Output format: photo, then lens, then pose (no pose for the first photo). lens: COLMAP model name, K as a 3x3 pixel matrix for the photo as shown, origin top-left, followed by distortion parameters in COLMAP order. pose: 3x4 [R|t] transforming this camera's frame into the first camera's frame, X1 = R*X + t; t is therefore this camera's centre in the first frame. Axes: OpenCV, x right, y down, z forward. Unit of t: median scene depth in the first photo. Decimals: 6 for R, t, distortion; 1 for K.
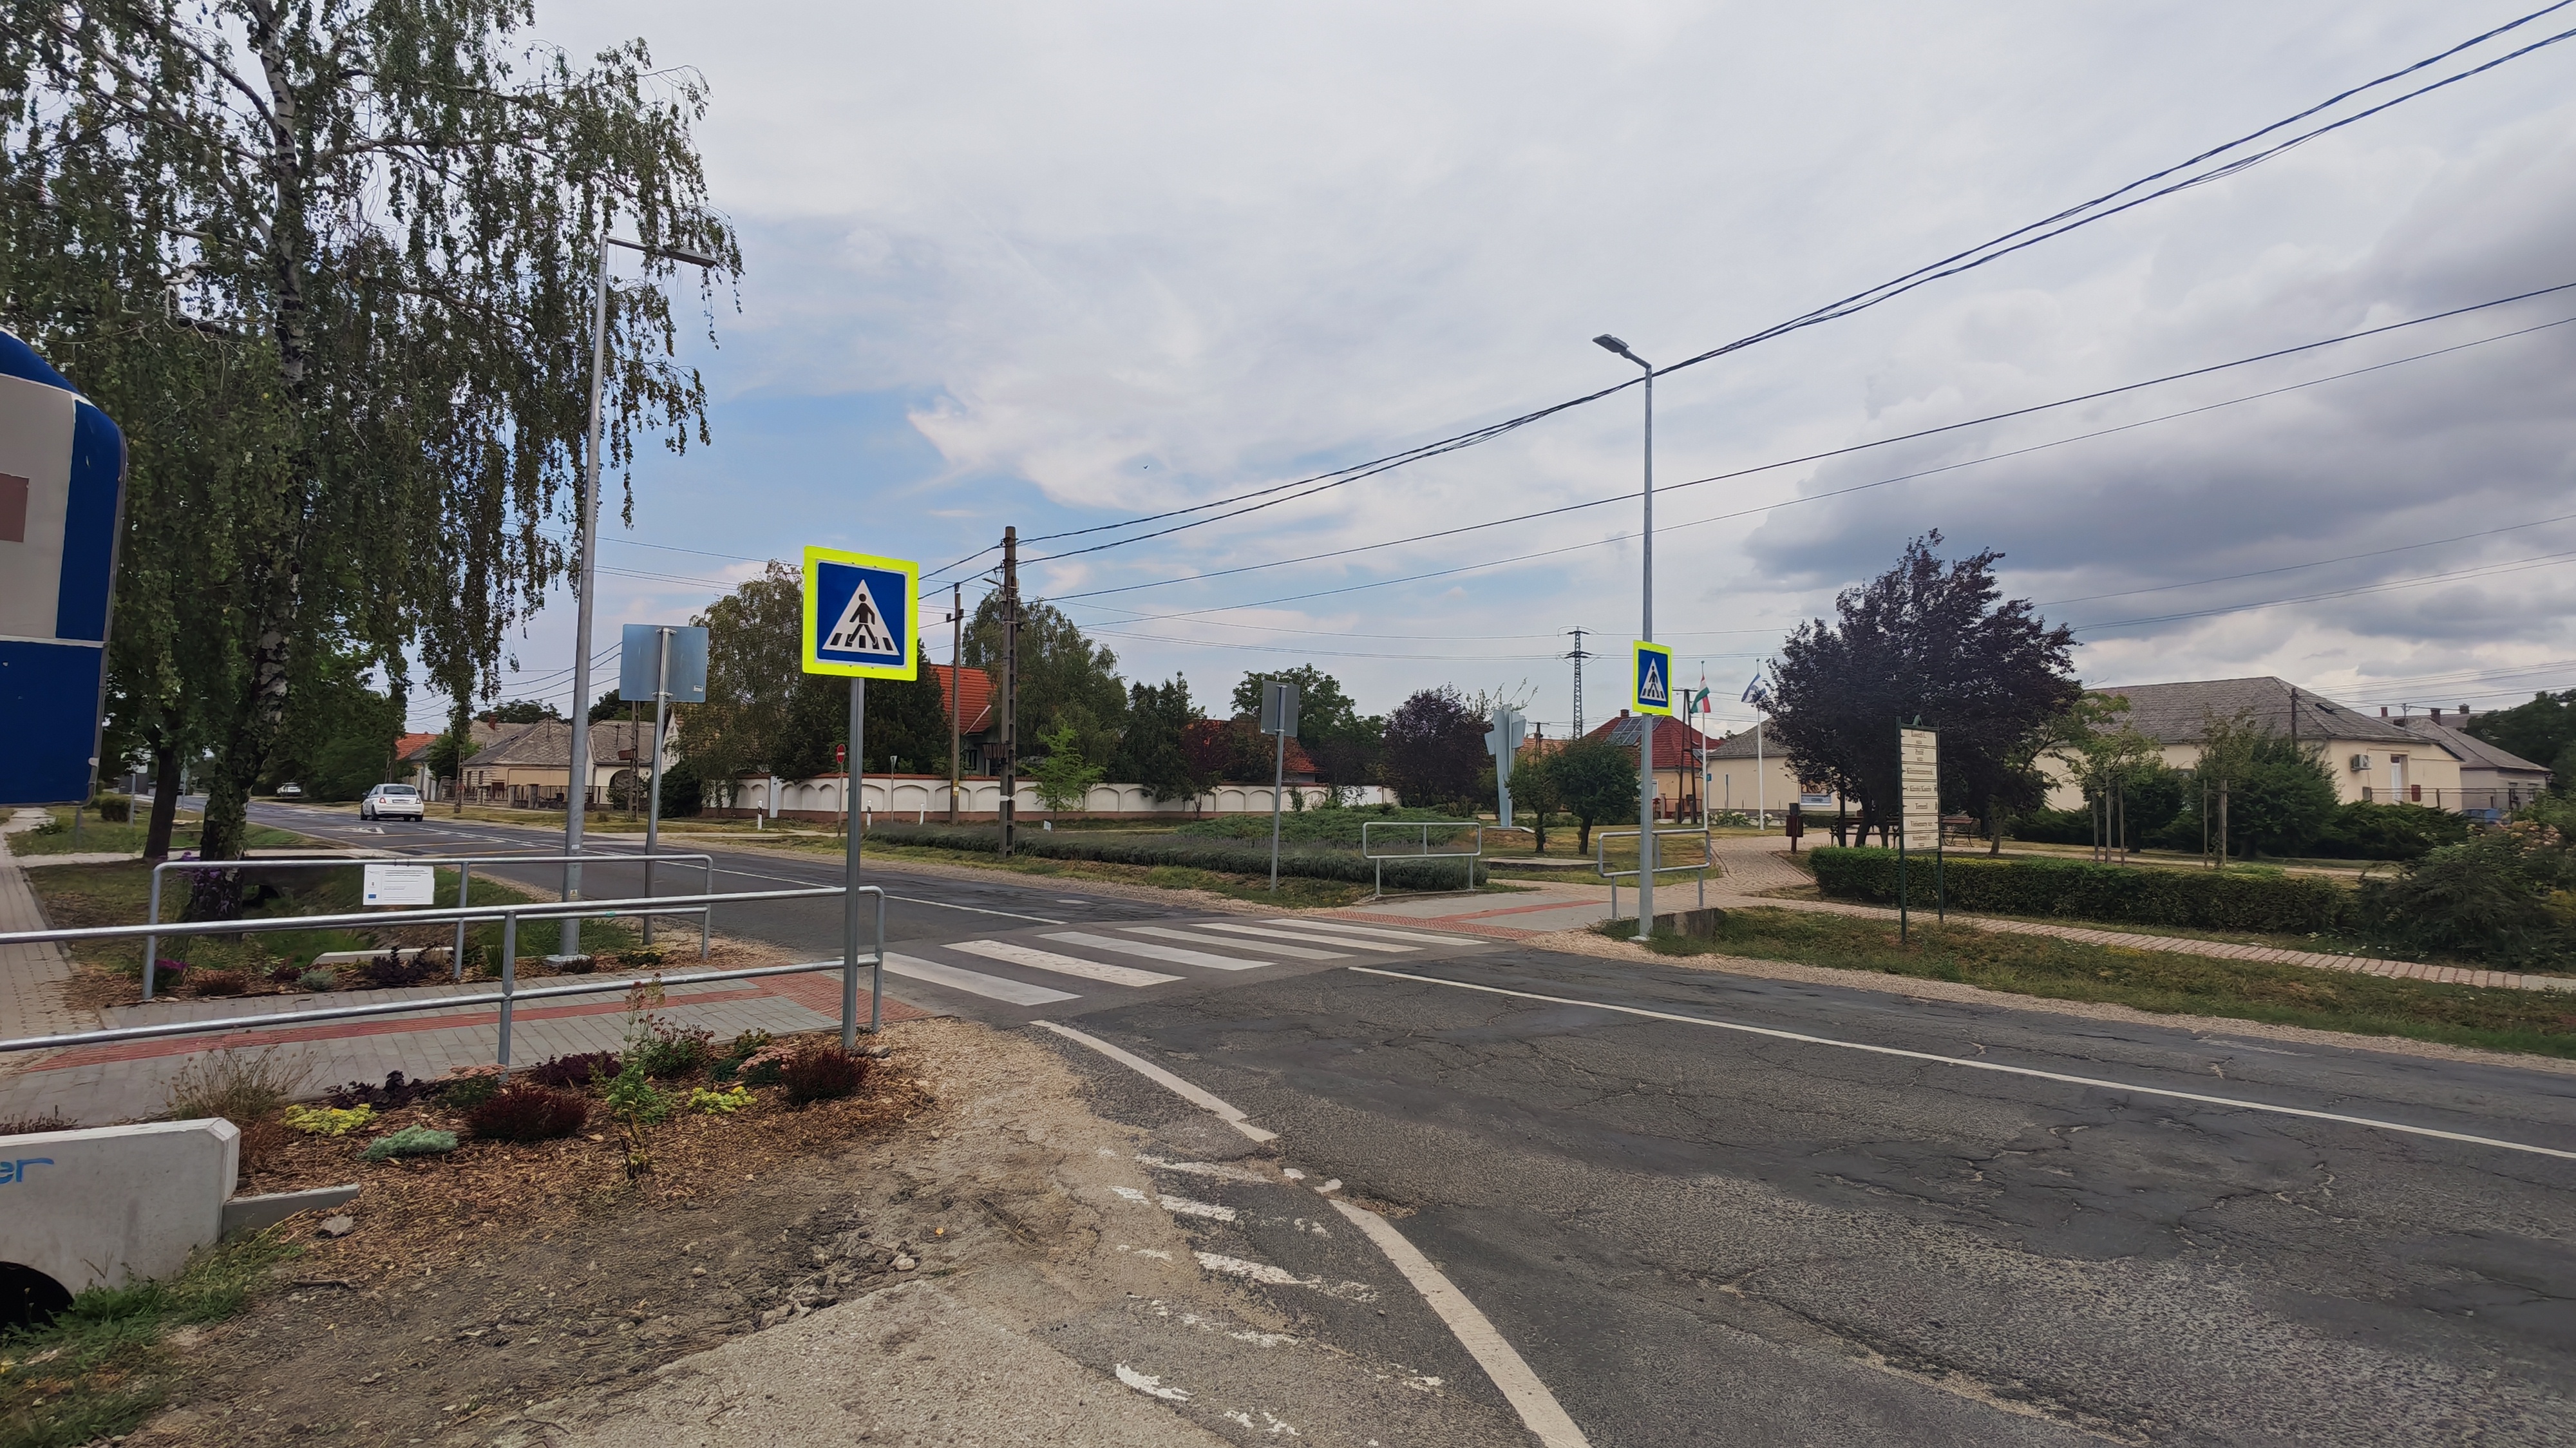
lens RADIAL K [[1203.2, 0, 1292.1], [0, 1203.2, 717.3], [0, 0, 1]] dist [0.001599, 0.000203]
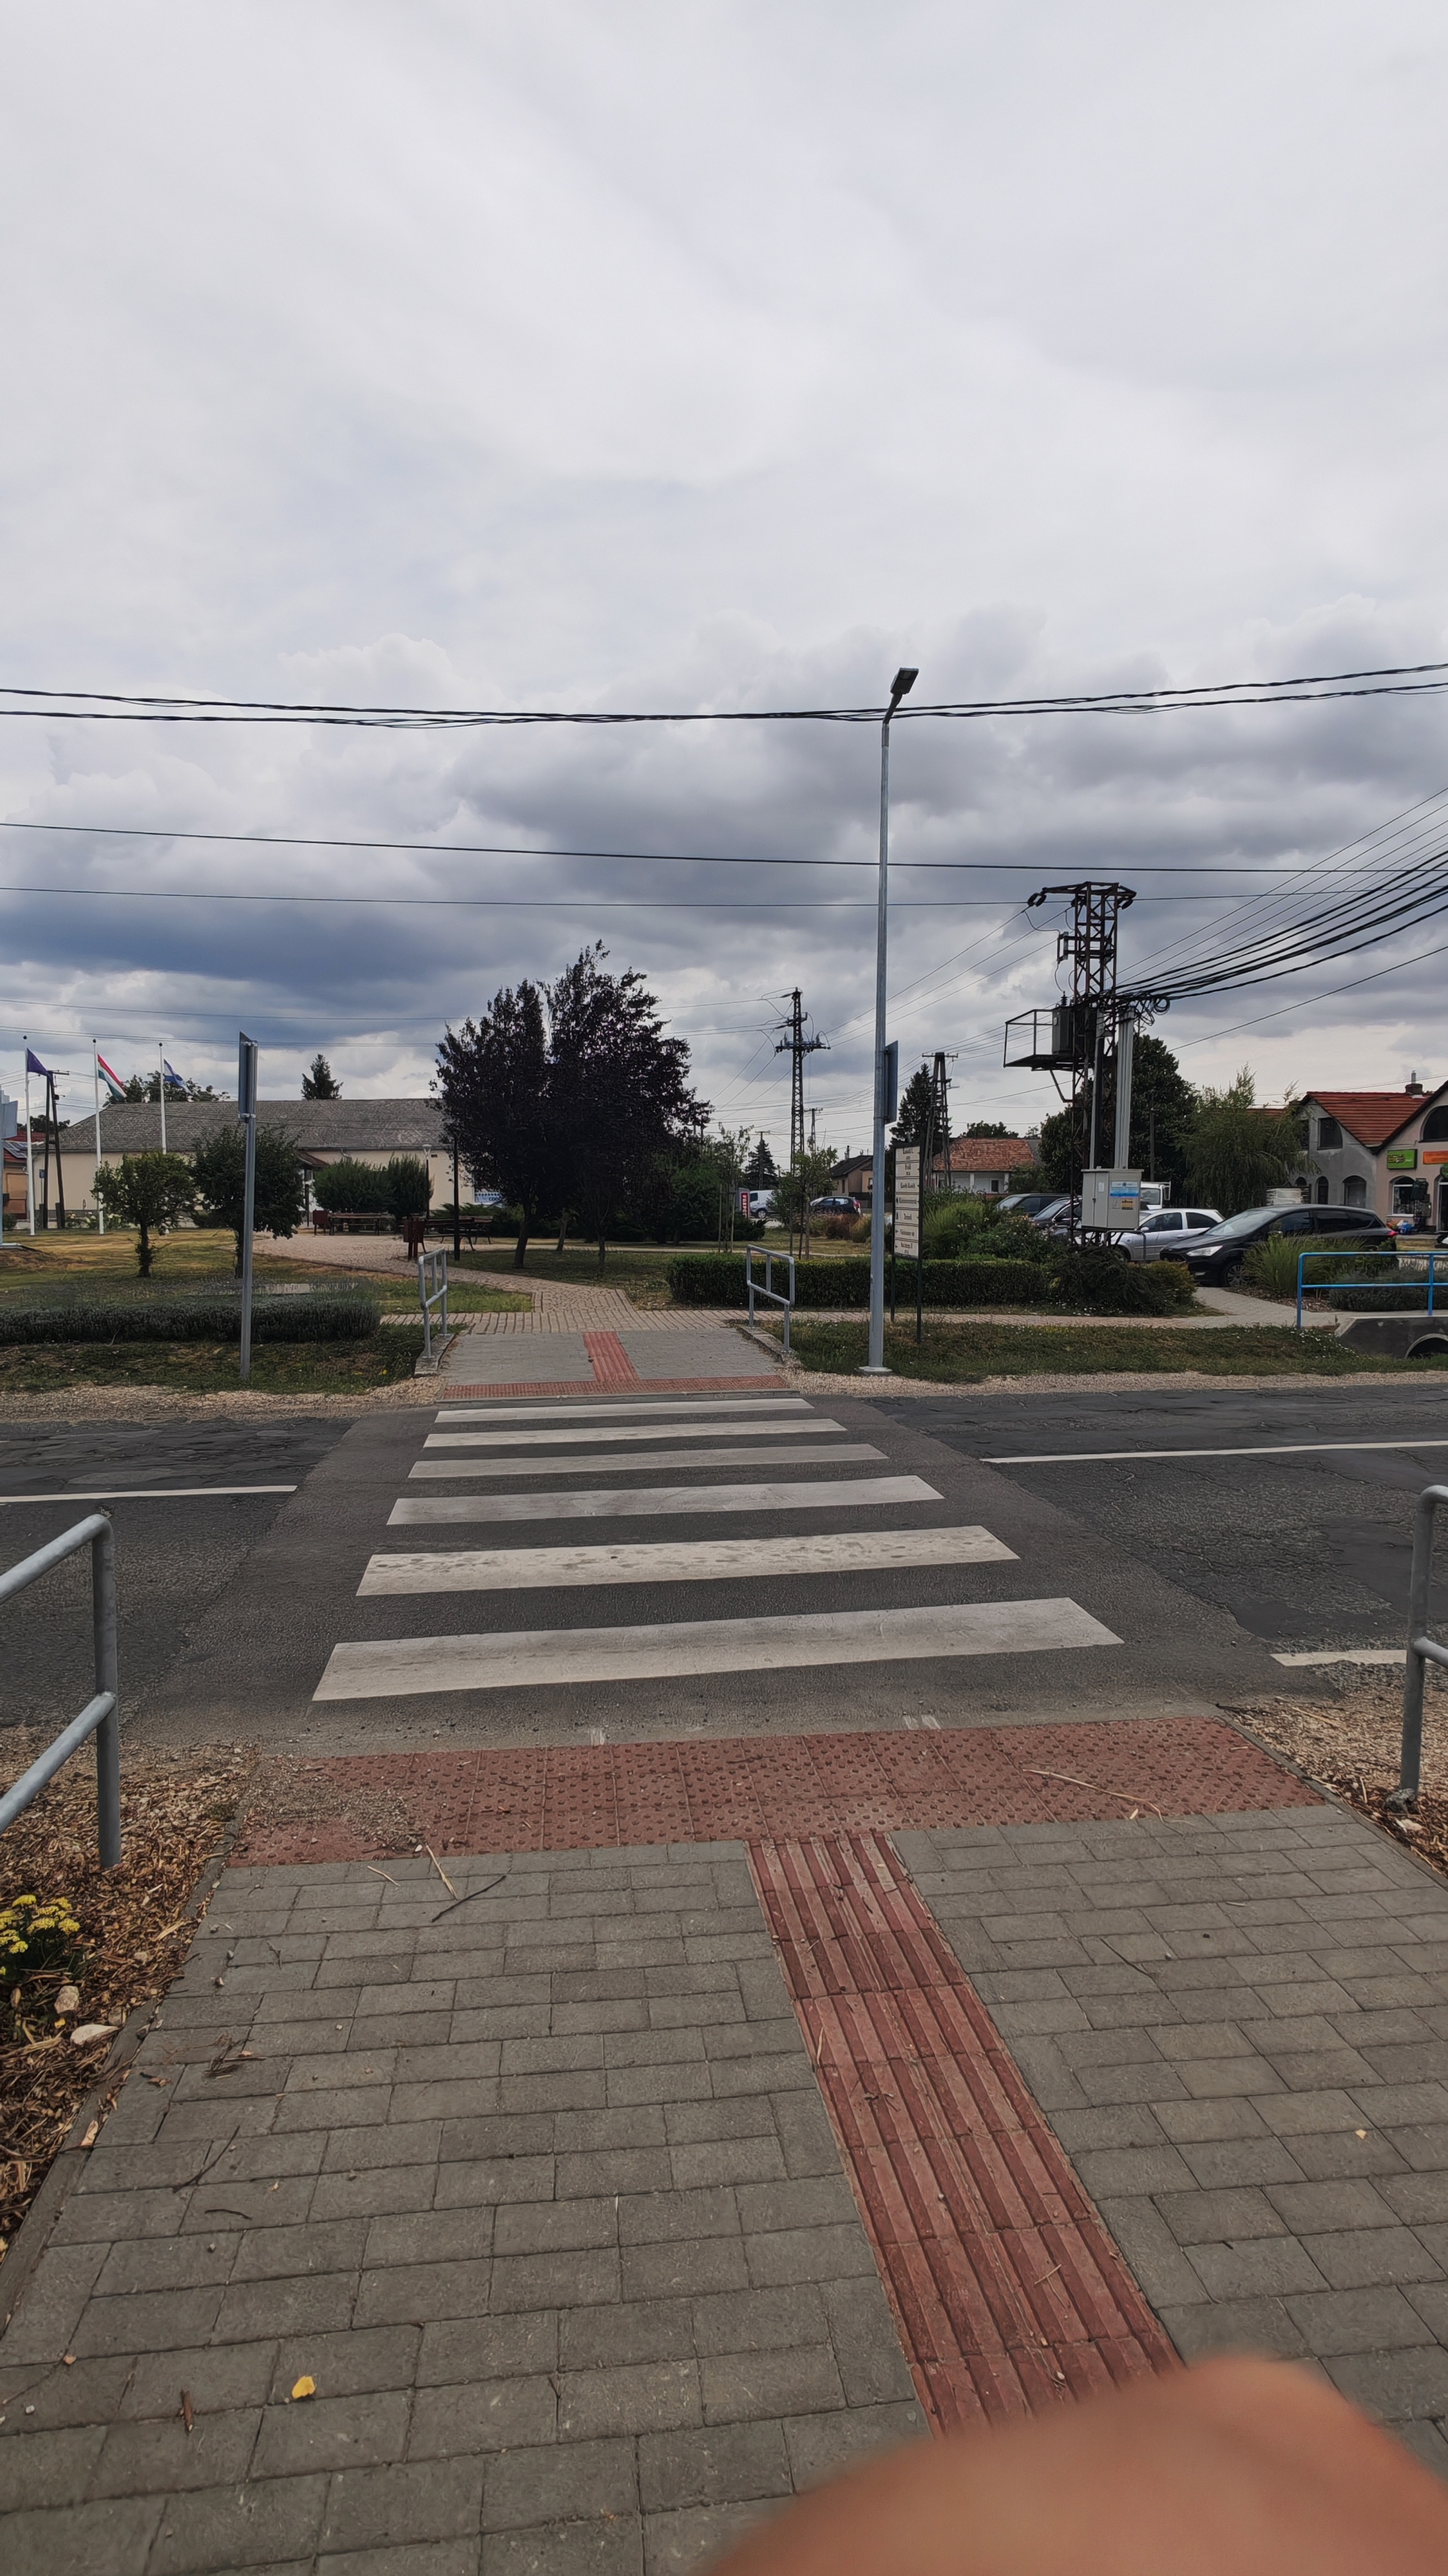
lens RADIAL K [[1203.2, 0, 724.0], [0, 1203.2, 1288.0], [0, 0, 1]] dist [0.001599, 0.000203]
pose [[0.572491, -0.068730, 0.817025, -0.231177], [-0.051382, 0.991514, 0.119412, 0.008361], [-0.818300, -0.110343, 0.564101, 0.253592]]
